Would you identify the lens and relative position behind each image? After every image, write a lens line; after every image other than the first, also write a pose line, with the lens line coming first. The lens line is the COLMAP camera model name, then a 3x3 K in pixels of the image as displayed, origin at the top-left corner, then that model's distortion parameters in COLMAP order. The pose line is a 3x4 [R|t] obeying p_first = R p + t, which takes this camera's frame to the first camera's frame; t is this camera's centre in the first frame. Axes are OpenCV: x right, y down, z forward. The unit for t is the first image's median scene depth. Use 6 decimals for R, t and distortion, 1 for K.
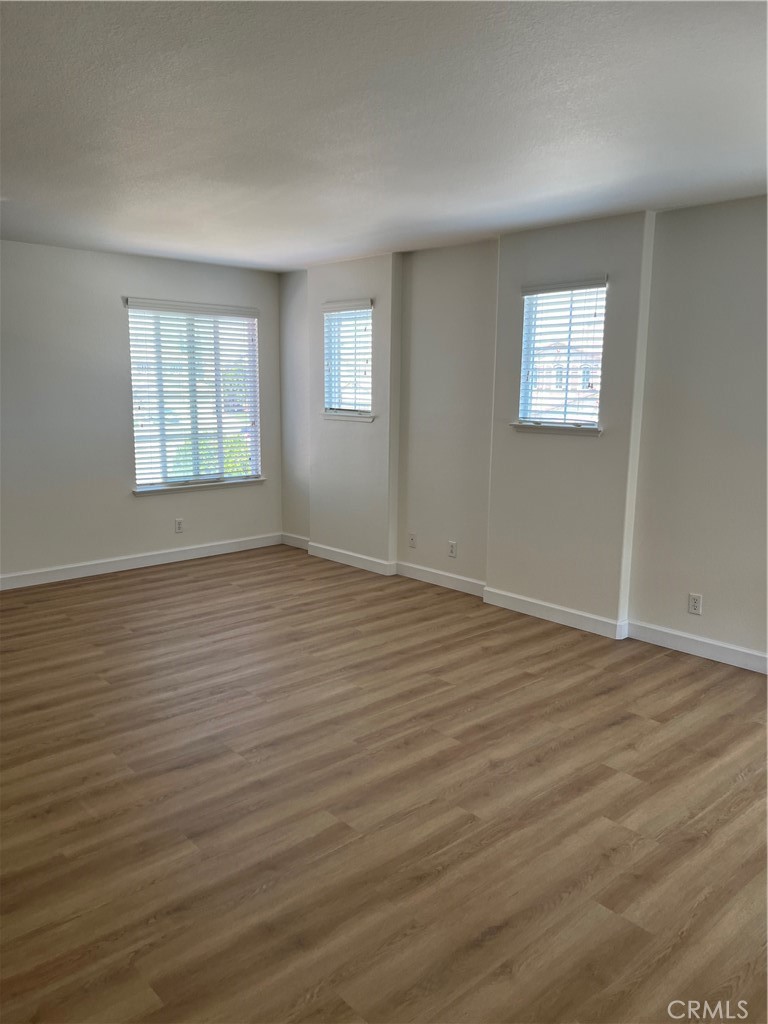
lens RADIAL K [[774.7, 0, 381.4], [0, 774.7, 513.3], [0, 0, 1]] dist [0.028394, -0.007033]
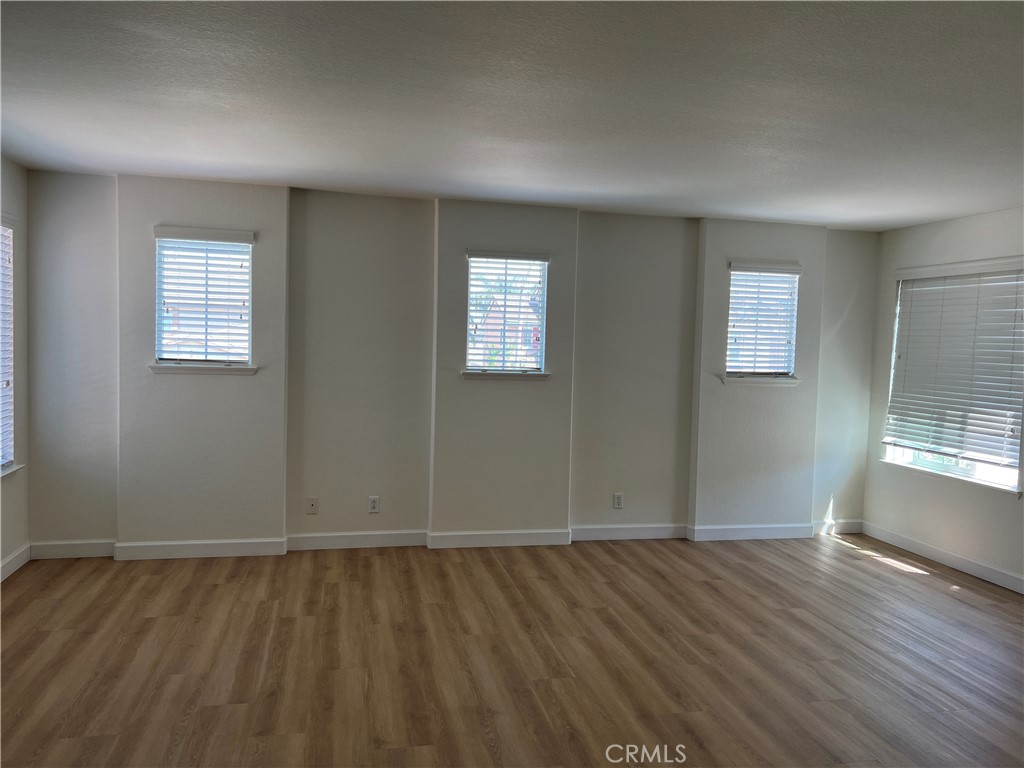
lens RADIAL K [[774.7, 0, 520.8], [0, 774.7, 385.0], [0, 0, 1]] dist [0.028394, -0.007033]
pose [[0.497275, -0.053469, 0.865944, -0.739902], [0.124737, 0.992136, -0.010370, -0.077807], [-0.858579, 0.113172, 0.500033, 0.425023]]
